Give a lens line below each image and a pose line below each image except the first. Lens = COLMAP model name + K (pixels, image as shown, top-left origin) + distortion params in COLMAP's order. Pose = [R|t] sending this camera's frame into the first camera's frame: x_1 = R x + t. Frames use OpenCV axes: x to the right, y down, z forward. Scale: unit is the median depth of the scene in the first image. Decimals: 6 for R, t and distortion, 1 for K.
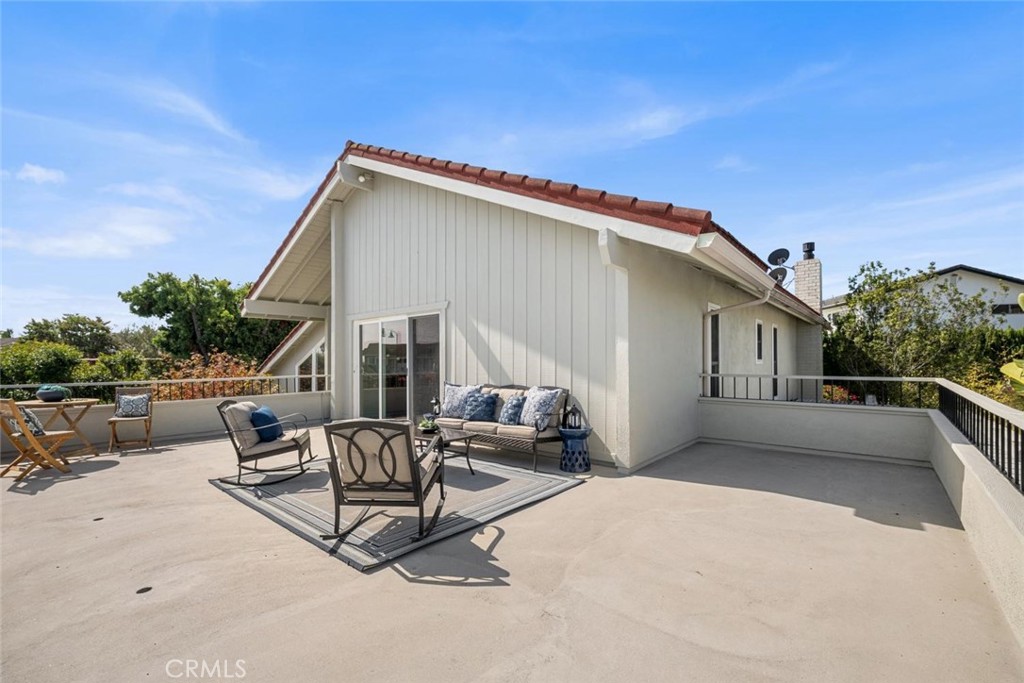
lens RADIAL K [[421.7, 0, 521.0], [0, 421.7, 366.4], [0, 0, 1]] dist [-0.002751, -0.000289]
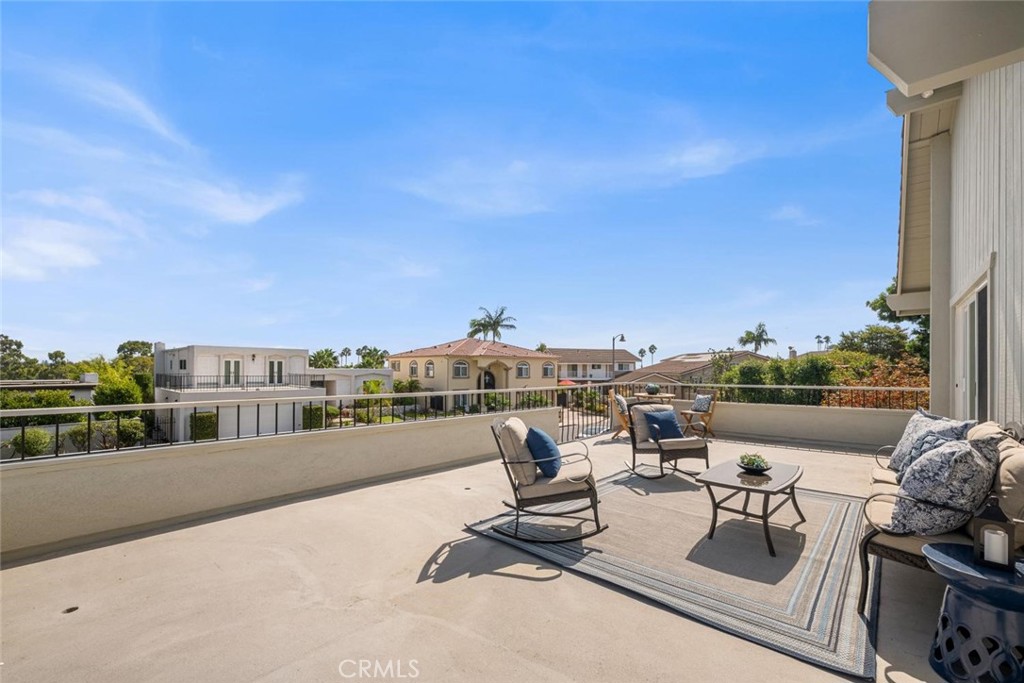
lens RADIAL K [[421.7, 0, 521.0], [0, 421.7, 366.4], [0, 0, 1]] dist [-0.002751, -0.000289]
pose [[-0.028003, 0.000756, -0.999608, 0.702158], [-0.011911, 0.999928, 0.001090, -0.024893], [0.999537, 0.011937, -0.027992, 0.872162]]
